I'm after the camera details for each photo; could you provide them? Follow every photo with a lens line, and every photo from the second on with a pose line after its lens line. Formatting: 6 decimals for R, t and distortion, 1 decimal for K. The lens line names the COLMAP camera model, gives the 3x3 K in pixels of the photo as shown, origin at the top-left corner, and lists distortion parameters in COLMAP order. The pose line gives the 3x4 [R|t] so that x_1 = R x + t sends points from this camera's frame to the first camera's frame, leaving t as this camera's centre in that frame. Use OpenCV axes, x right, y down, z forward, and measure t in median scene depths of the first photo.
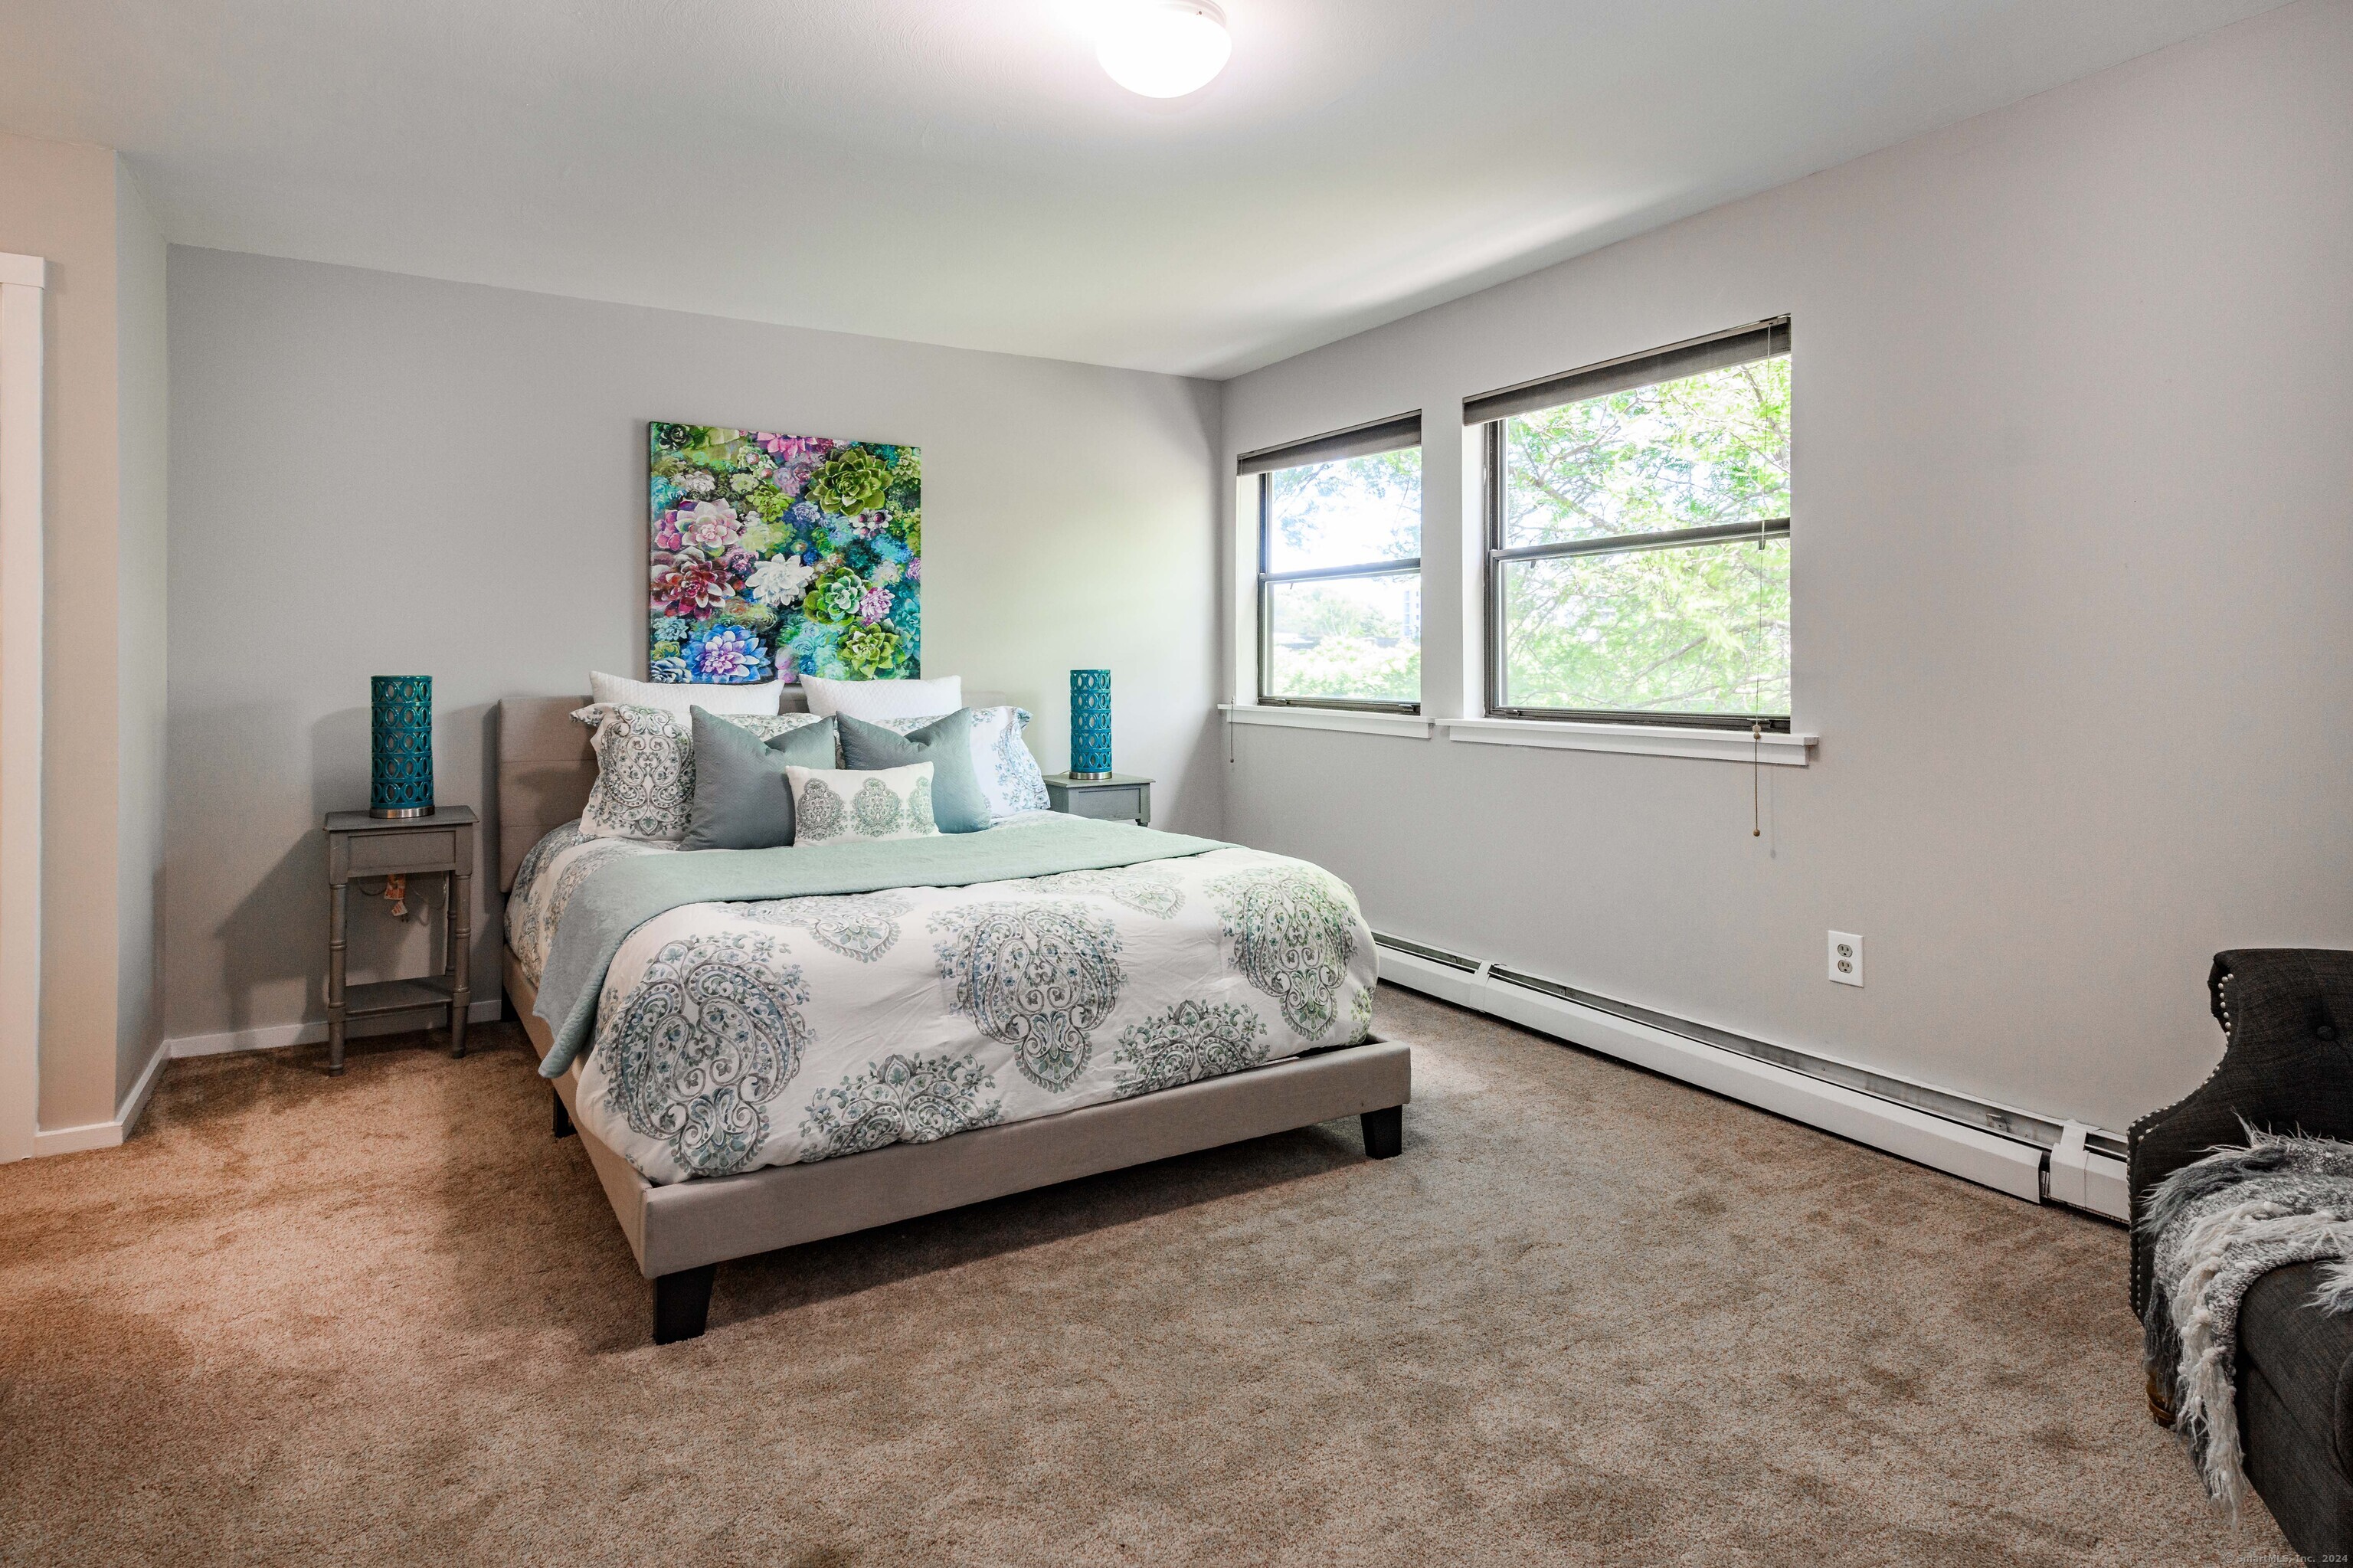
lens RADIAL K [[1289.3, 0, 1188.5], [0, 1289.3, 647.8], [0, 0, 1]] dist [0.021760, -0.008422]
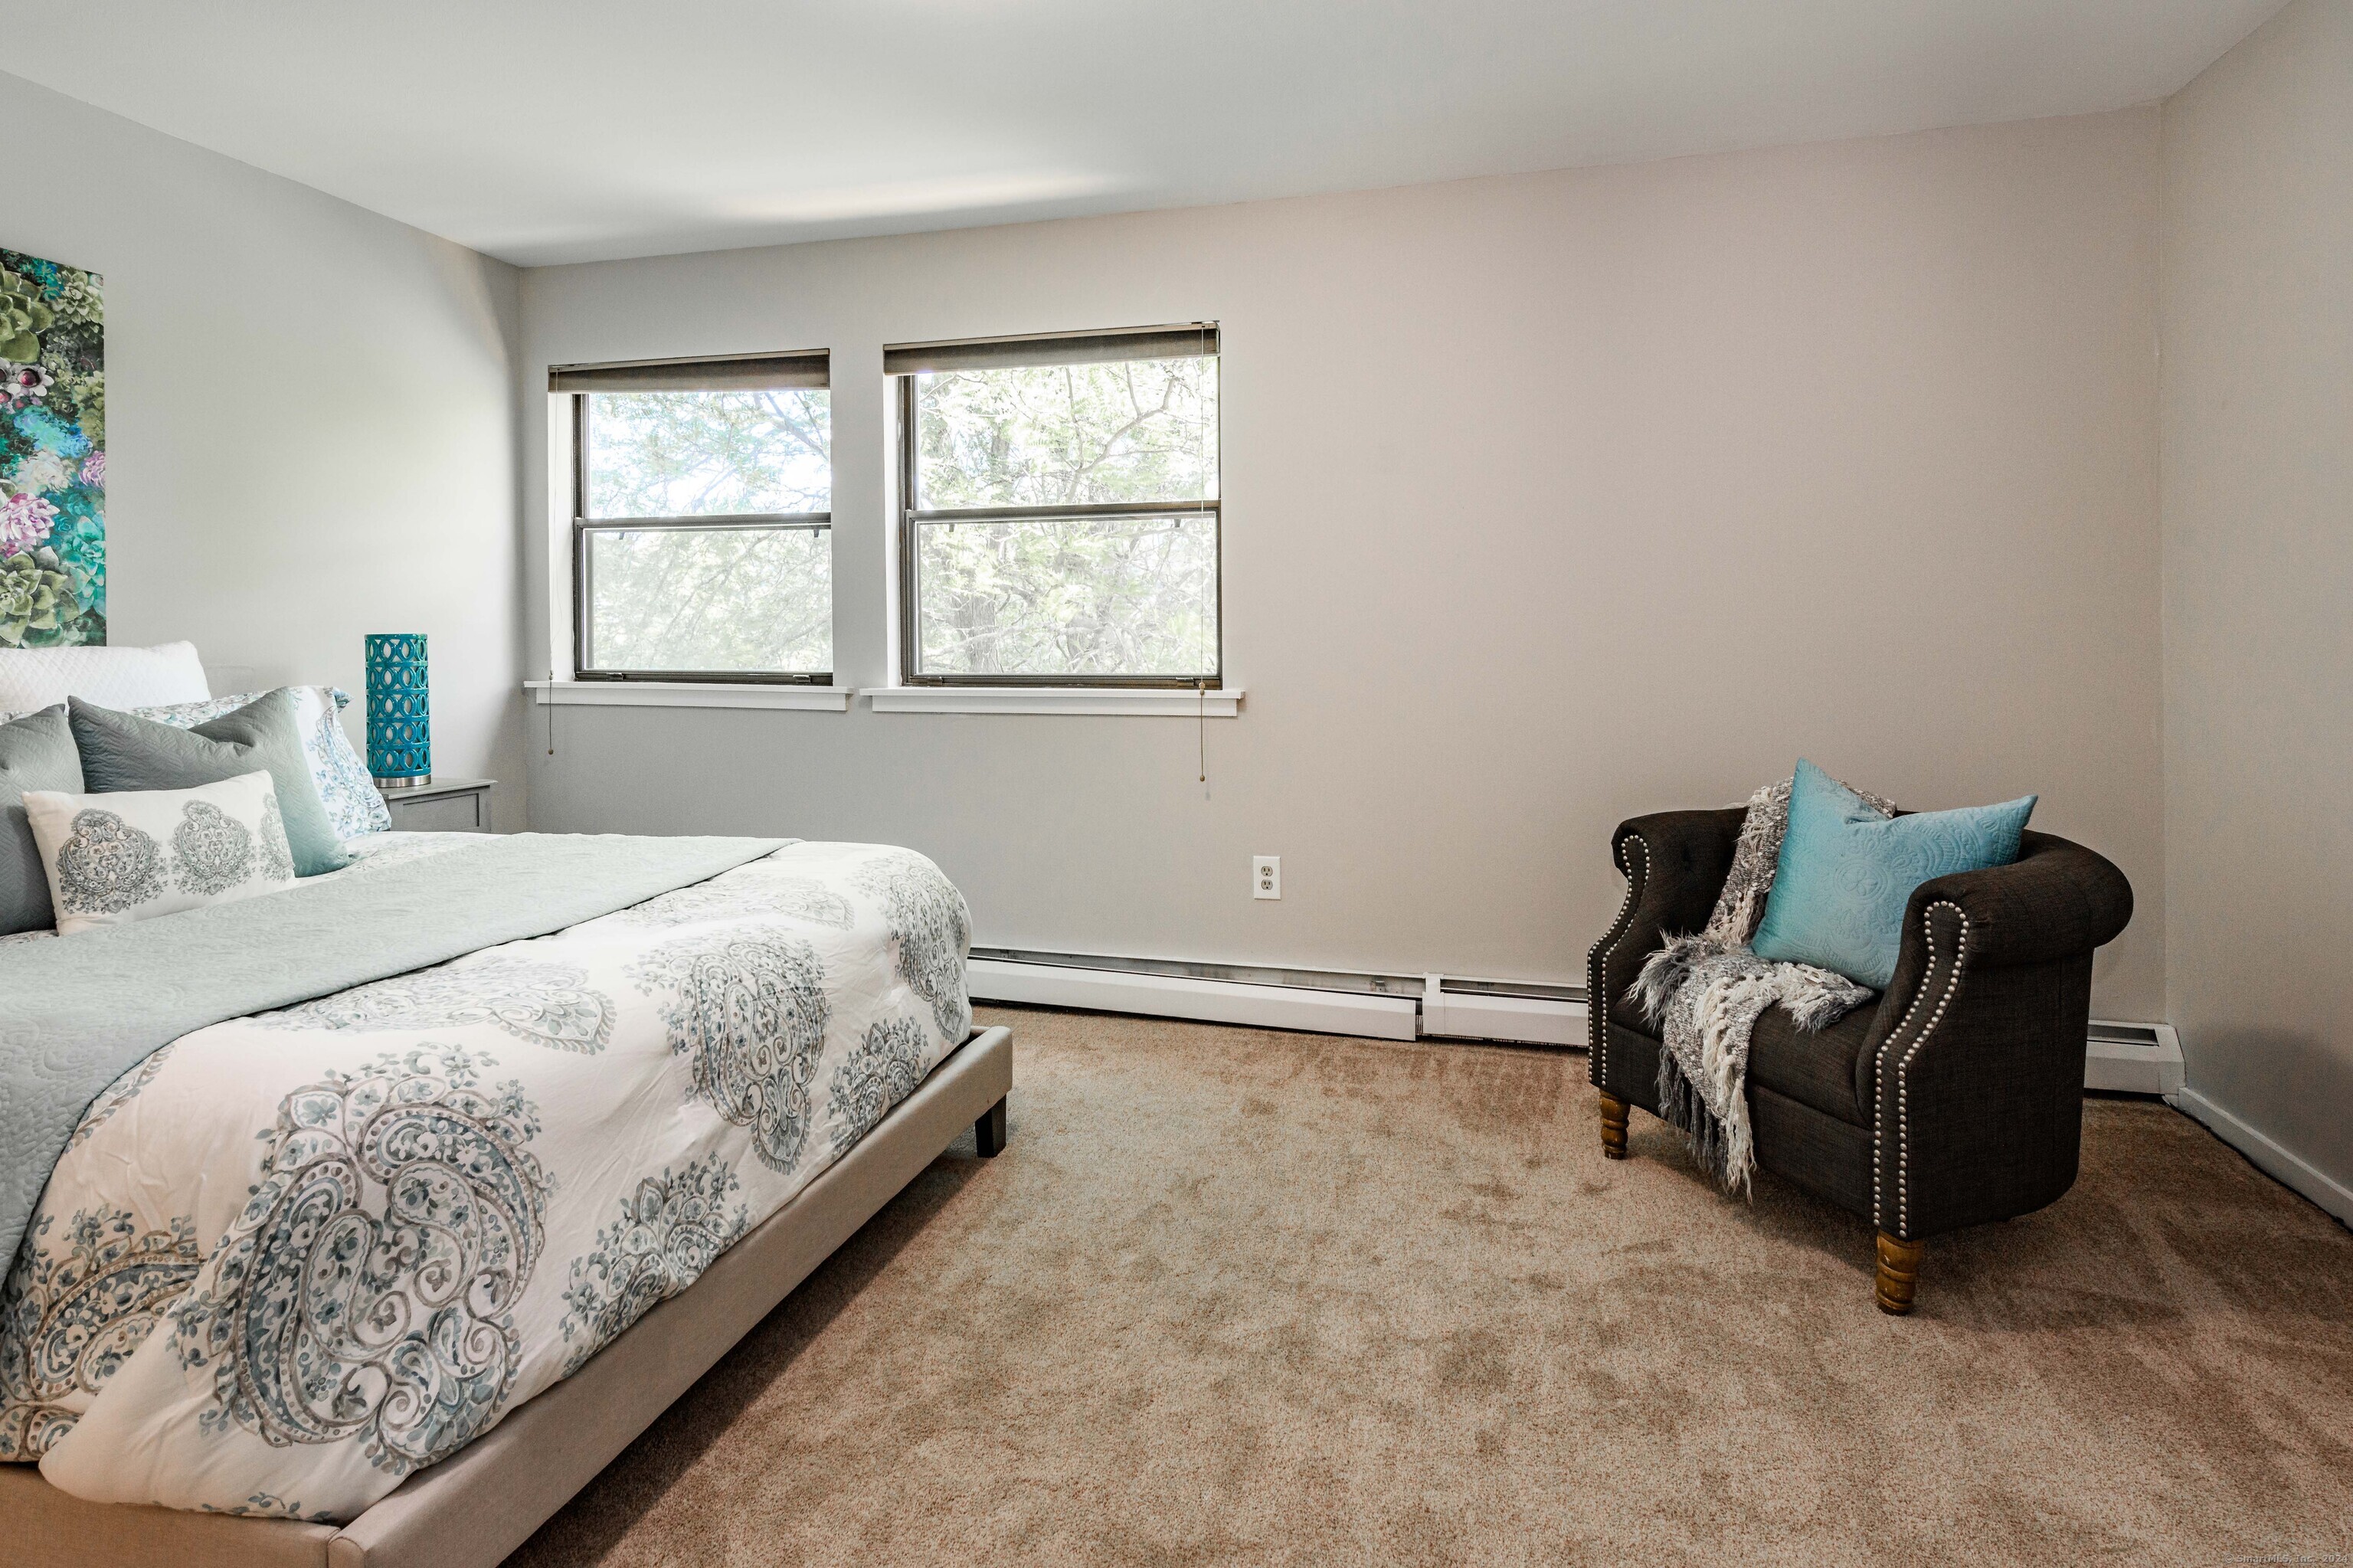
lens RADIAL K [[1289.3, 0, 1188.5], [0, 1289.3, 647.8], [0, 0, 1]] dist [0.021760, -0.008422]
pose [[0.690176, -0.001529, 0.723640, -0.308942], [-0.006877, 0.999939, 0.008672, 0.015929], [-0.723609, -0.010962, 0.690123, 0.191150]]
